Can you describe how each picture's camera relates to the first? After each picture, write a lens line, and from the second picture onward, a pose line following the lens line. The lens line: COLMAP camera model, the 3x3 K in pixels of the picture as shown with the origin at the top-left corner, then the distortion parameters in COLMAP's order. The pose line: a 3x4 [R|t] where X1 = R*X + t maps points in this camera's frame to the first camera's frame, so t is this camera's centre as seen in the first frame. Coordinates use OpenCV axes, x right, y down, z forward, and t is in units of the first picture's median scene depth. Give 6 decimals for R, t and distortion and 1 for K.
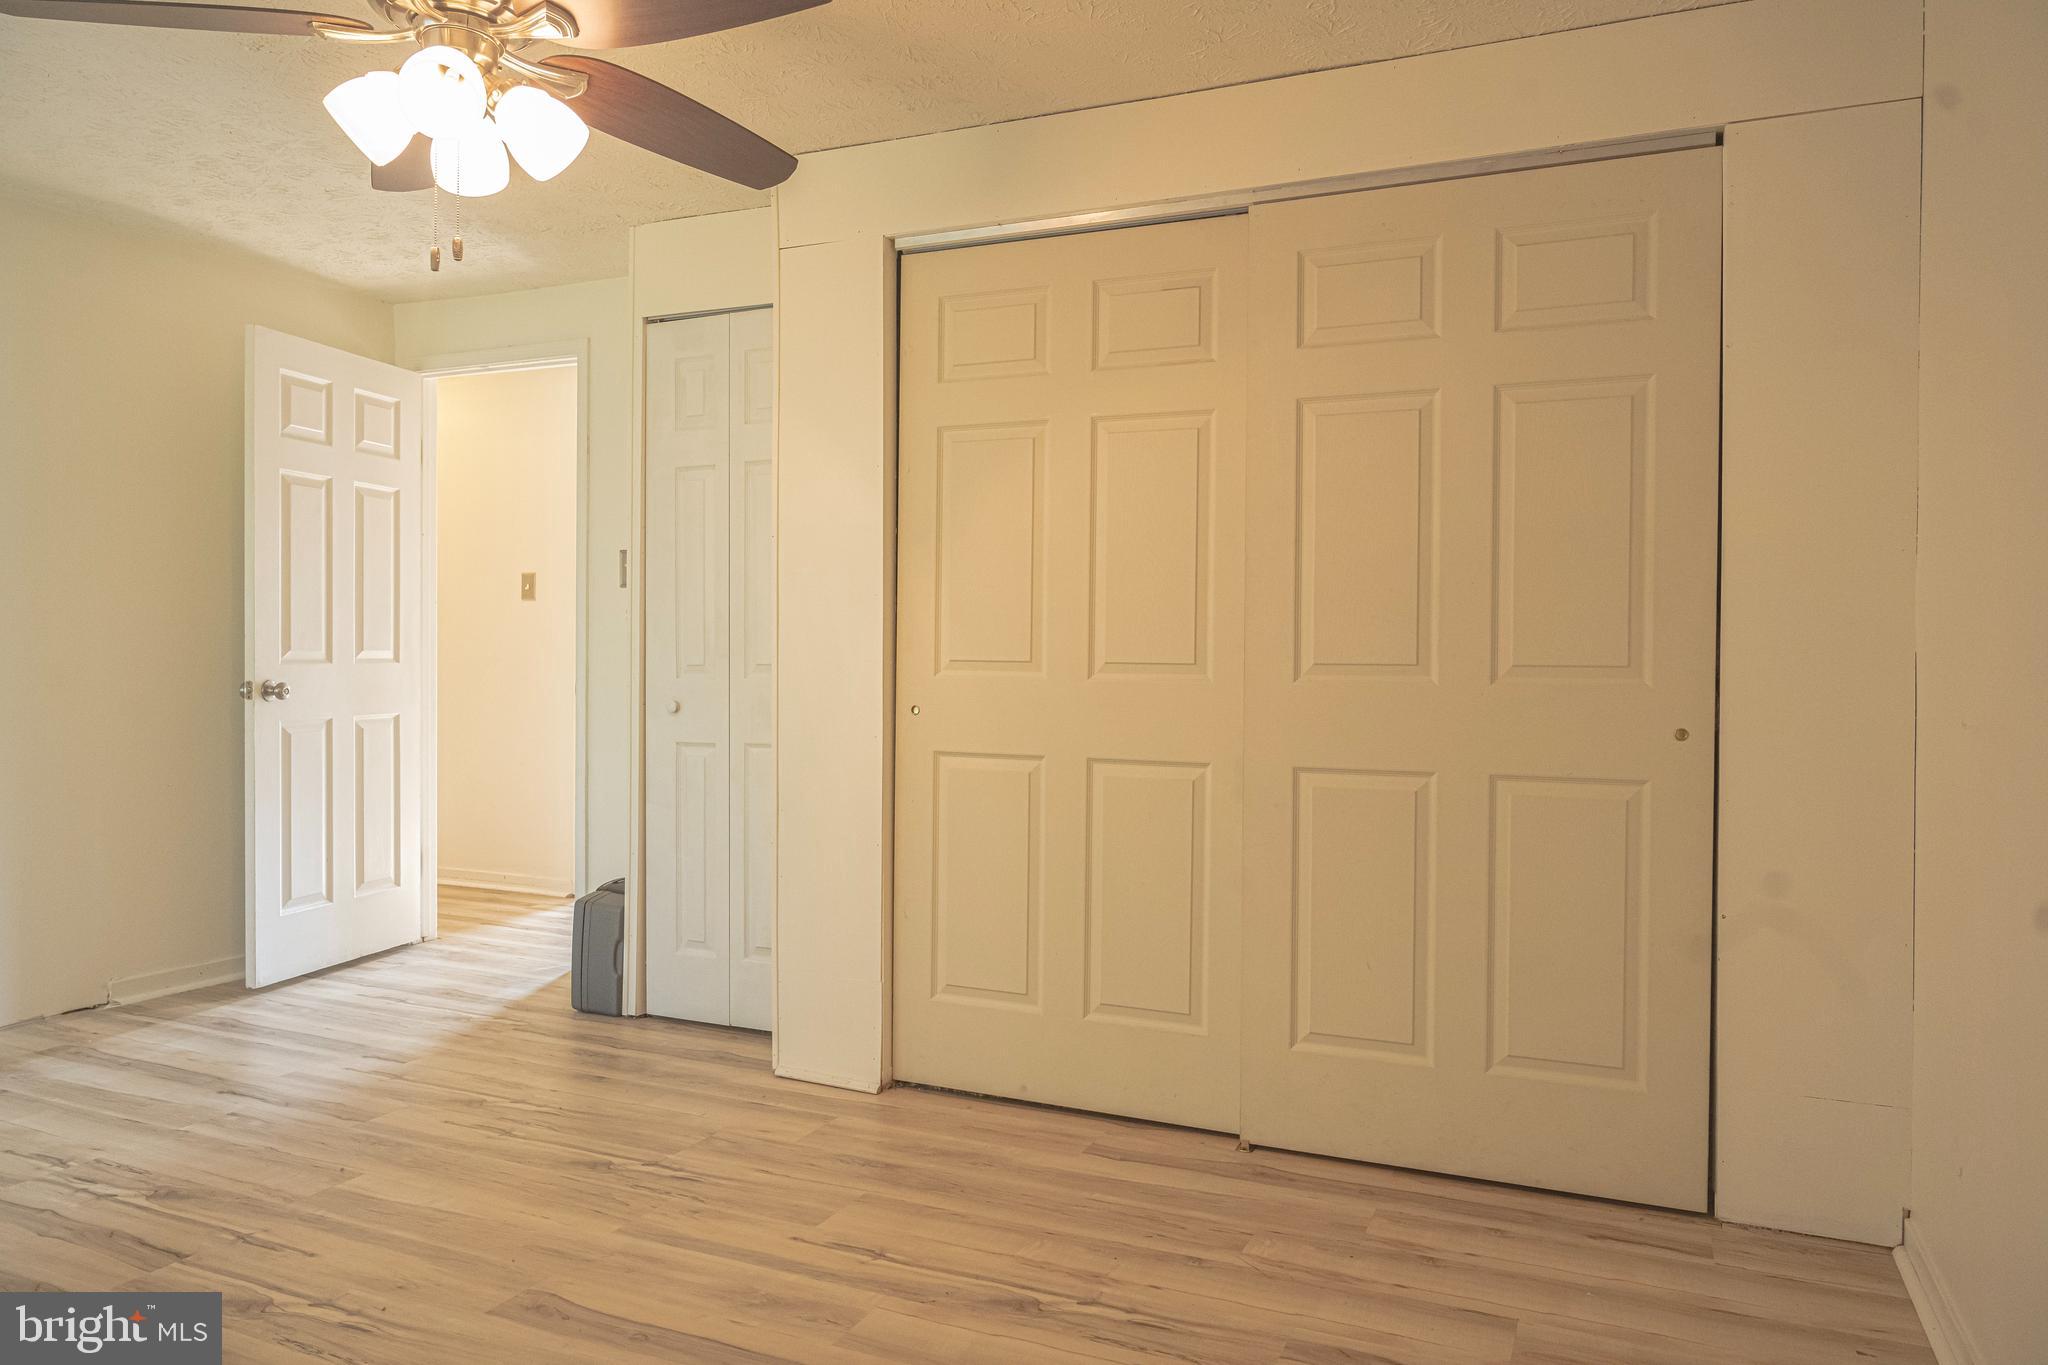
lens RADIAL K [[1367.3, 0, 1022.5], [0, 1367.3, 674.8], [0, 0, 1]] dist [-0.008555, 0.005565]
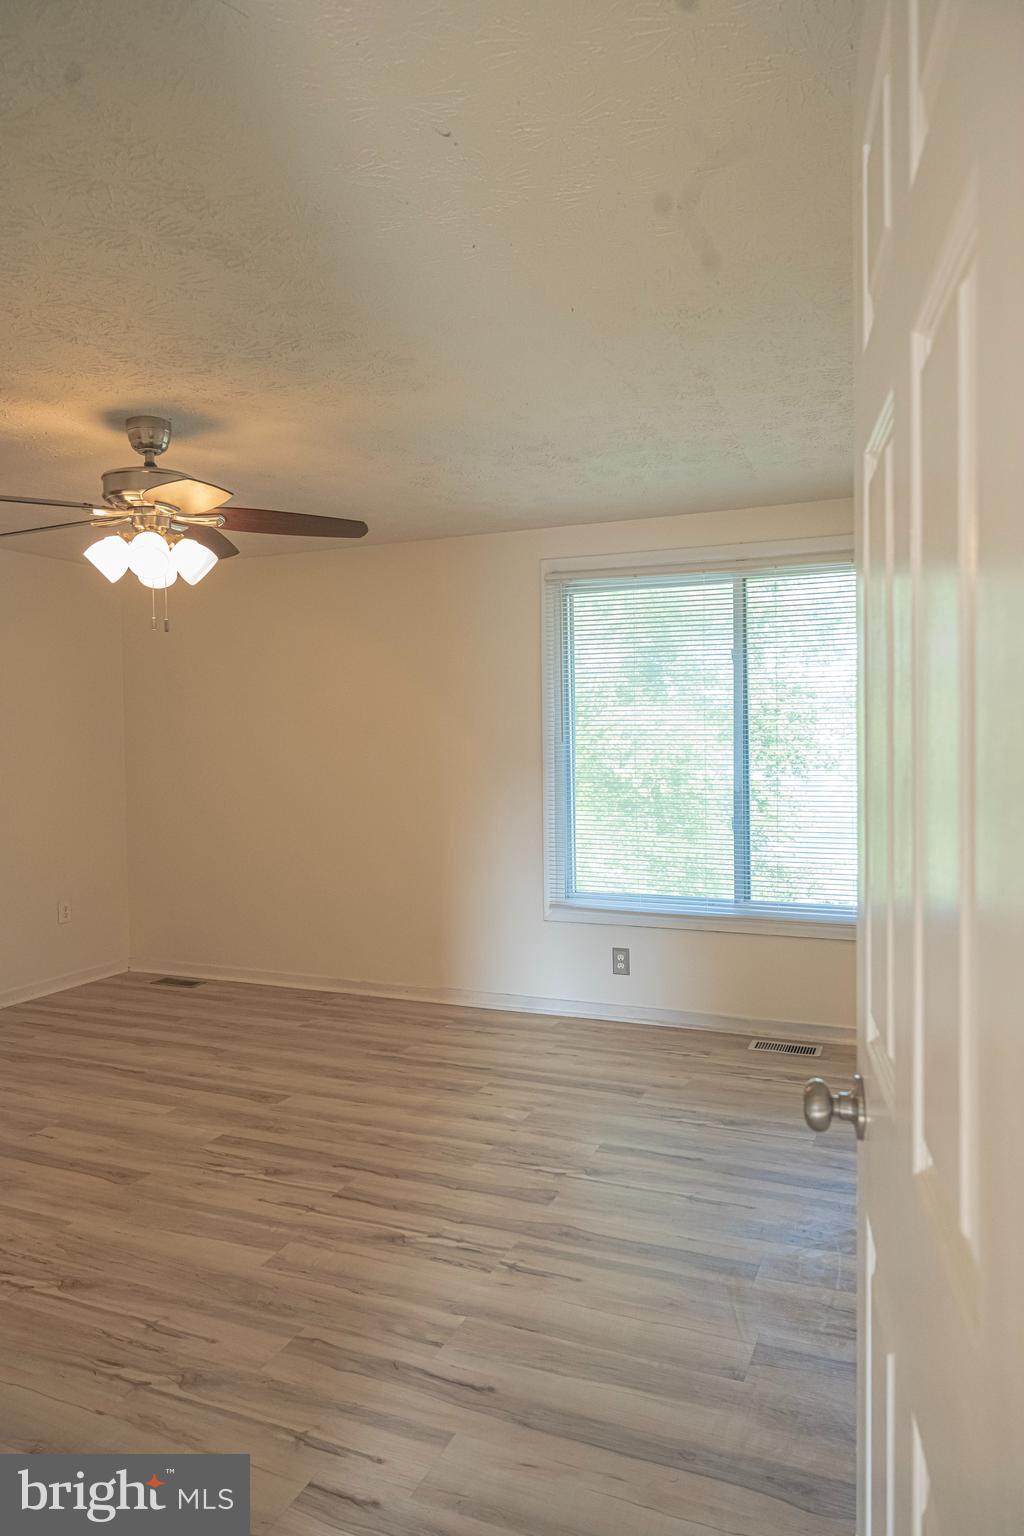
lens RADIAL K [[1025.5, 0, 512.3], [0, 1025.5, 763.7], [0, 0, 1]] dist [-0.008555, 0.005565]
pose [[-0.999896, 0.003667, -0.013978, -0.727622], [0.003052, 0.999037, 0.043769, -0.141775], [0.014125, 0.043722, -0.998944, 1.992889]]
